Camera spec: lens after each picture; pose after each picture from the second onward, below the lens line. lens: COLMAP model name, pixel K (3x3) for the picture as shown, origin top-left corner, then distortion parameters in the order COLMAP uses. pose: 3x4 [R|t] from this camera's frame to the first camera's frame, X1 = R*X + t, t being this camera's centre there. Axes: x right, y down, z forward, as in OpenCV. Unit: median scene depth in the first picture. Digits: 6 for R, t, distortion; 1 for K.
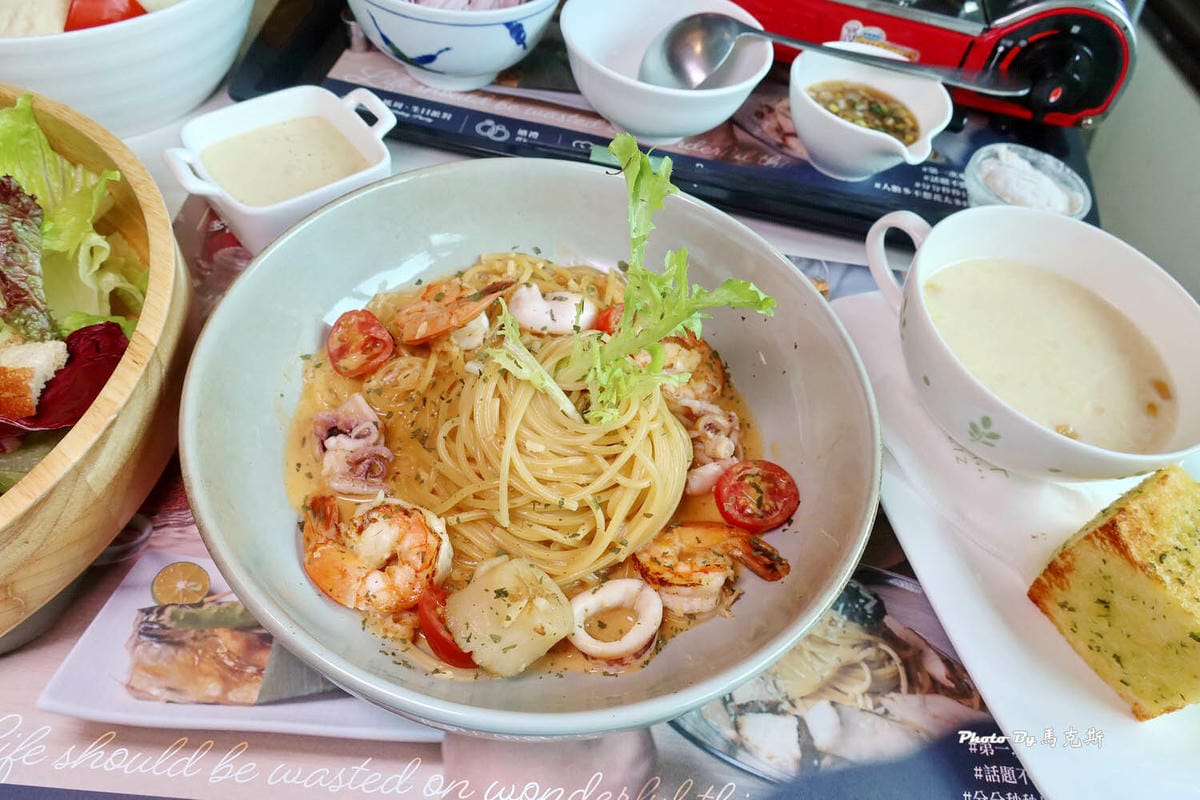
lens RADIAL K [[859.7, 0, 600.0], [0, 859.7, 400.0], [0, 0, 1]] dist [-0.030060, 0.080220]
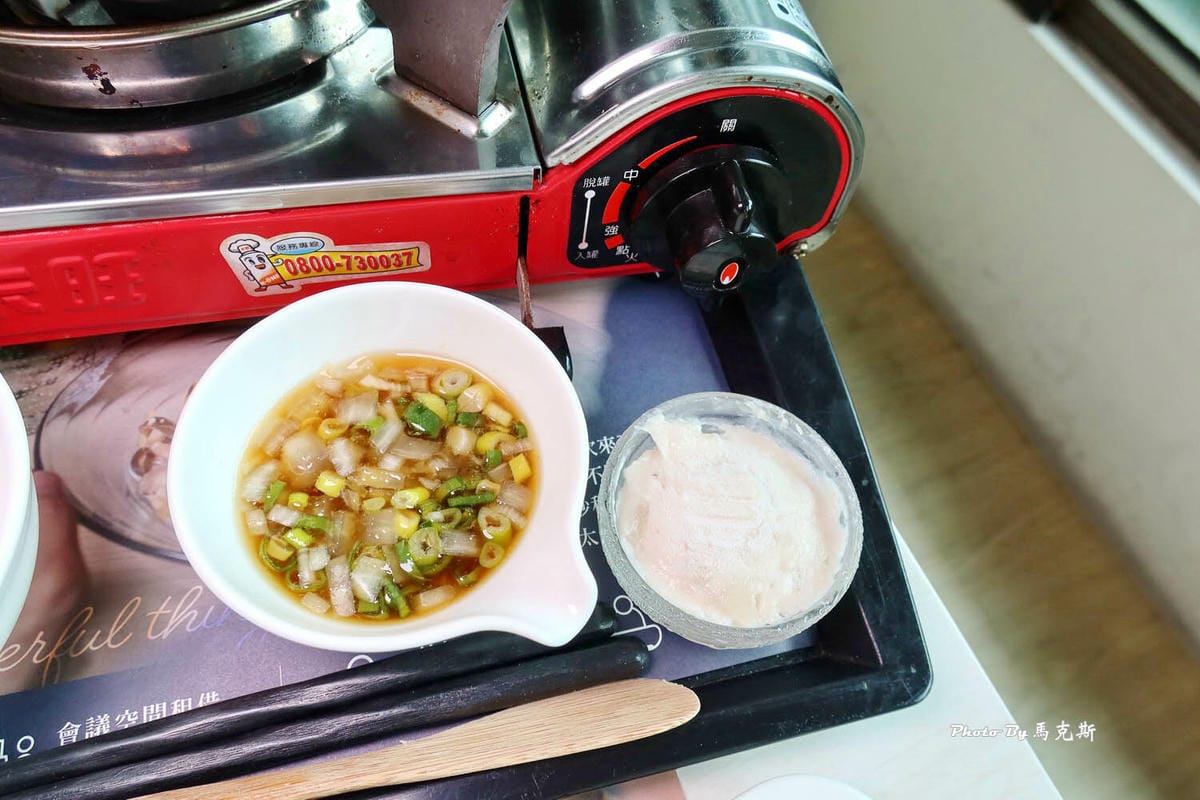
lens RADIAL K [[859.7, 0, 600.0], [0, 859.7, 400.0], [0, 0, 1]] dist [-0.030060, 0.080220]
pose [[0.930336, -0.344863, 0.124677, 0.569159], [0.307219, 0.918622, 0.248494, -0.628418], [-0.200227, -0.192880, 0.960576, 0.835210]]
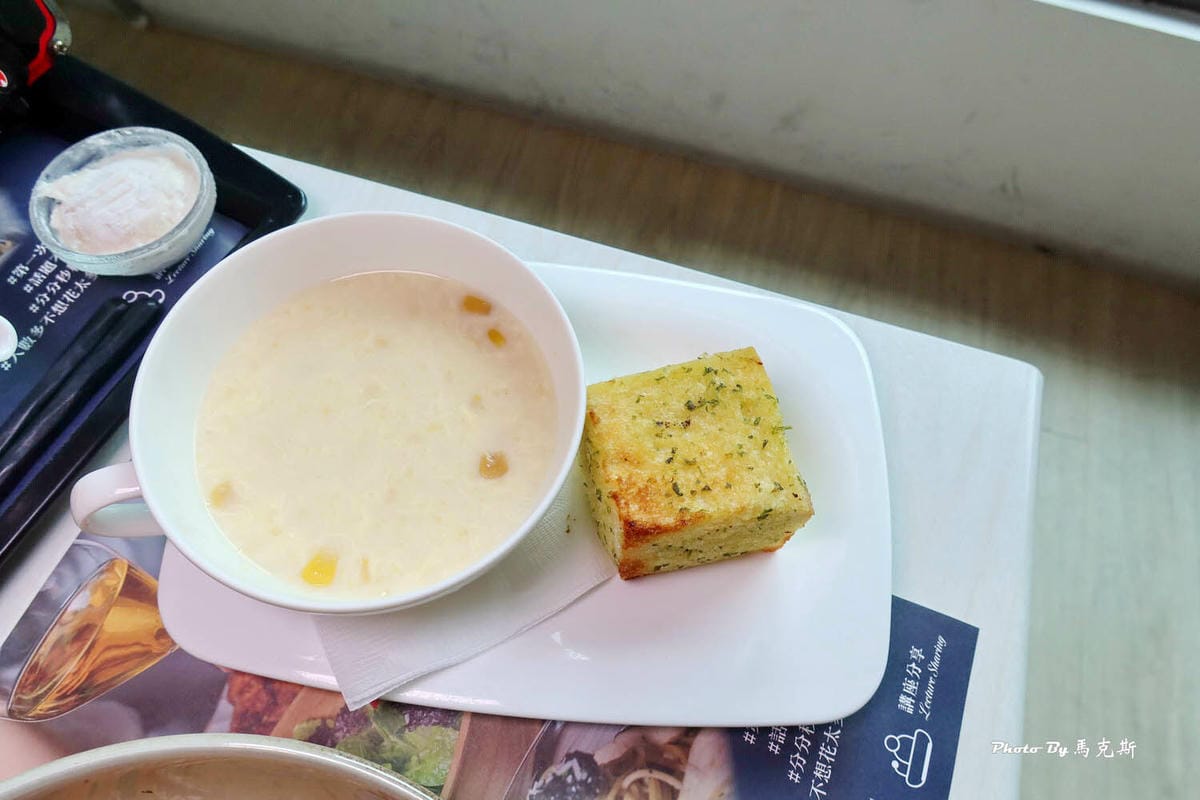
lens RADIAL K [[859.7, 0, 600.0], [0, 859.7, 400.0], [0, 0, 1]] dist [-0.030060, 0.080220]
pose [[0.352736, -0.895809, 0.270376, 0.419101], [0.764428, 0.442516, 0.468859, -0.294384], [-0.539654, 0.041300, 0.840873, 0.269713]]
